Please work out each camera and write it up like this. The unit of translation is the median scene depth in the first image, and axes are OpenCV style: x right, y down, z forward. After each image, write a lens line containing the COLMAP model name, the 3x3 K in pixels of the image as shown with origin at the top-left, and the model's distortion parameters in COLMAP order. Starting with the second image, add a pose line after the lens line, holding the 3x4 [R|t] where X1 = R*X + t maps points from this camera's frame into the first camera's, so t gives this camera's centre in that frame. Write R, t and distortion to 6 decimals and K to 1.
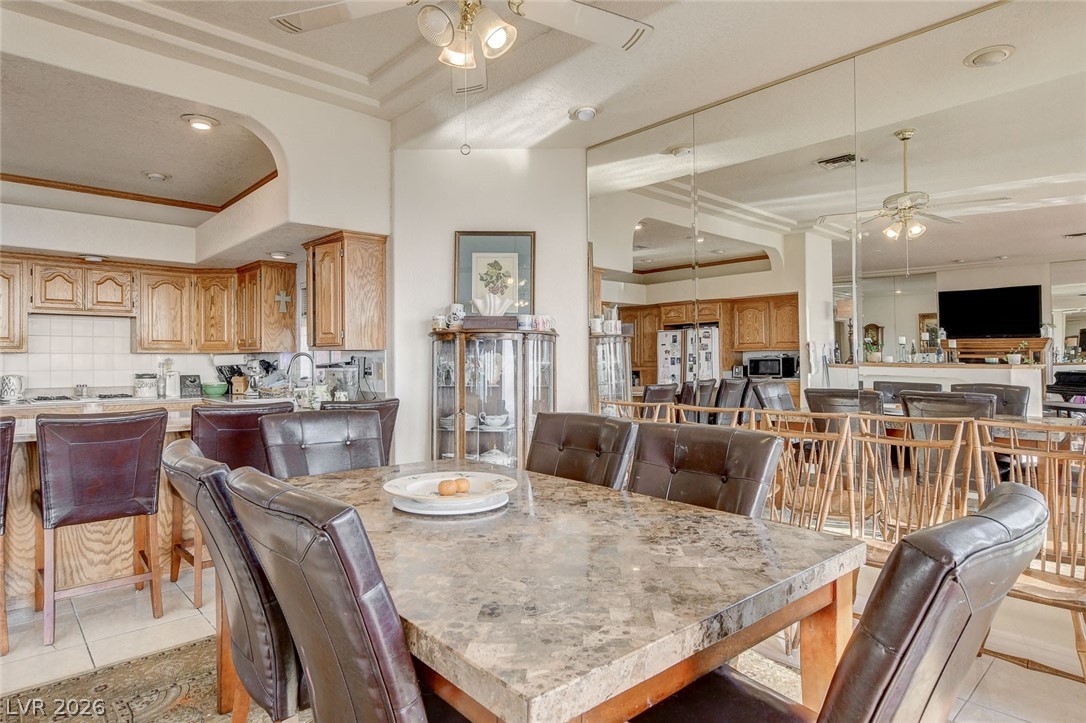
lens RADIAL K [[594.3, 0, 541.8], [0, 594.3, 362.5], [0, 0, 1]] dist [-0.006499, -0.000997]
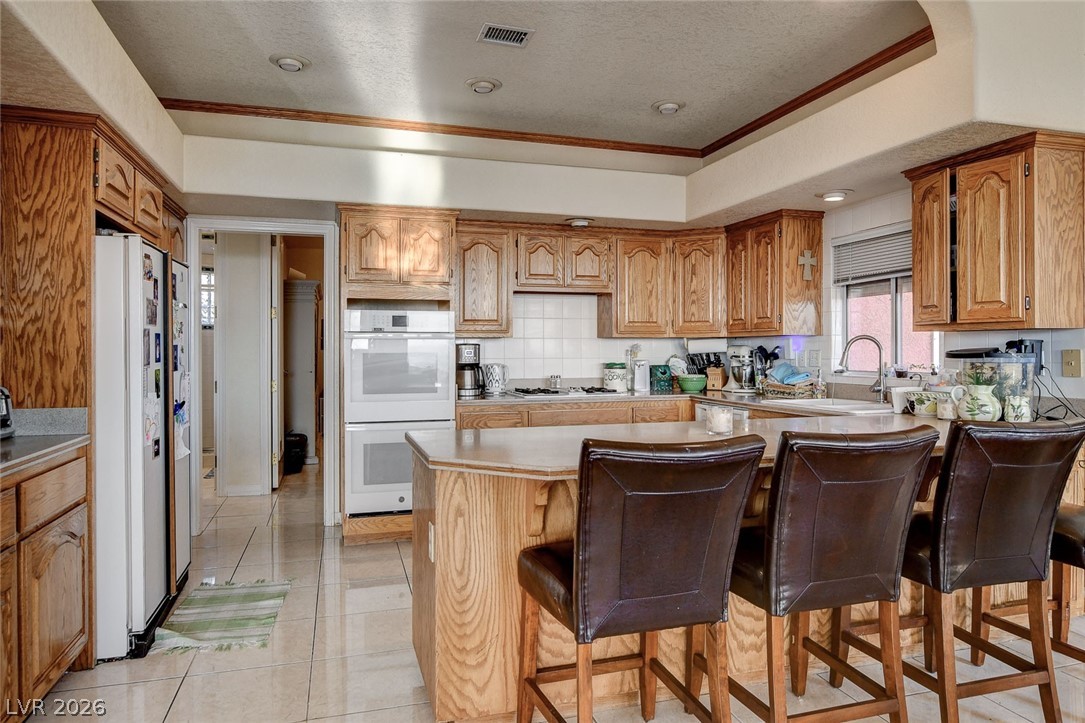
lens RADIAL K [[662.1, 0, 543.7], [0, 662.1, 352.9], [0, 0, 1]] dist [-0.003448, 0.001759]
pose [[0.905041, 0.003915, -0.425305, -0.384515], [-0.002557, 0.999990, 0.003765, 0.001936], [0.425316, -0.002320, 0.905042, 0.134804]]
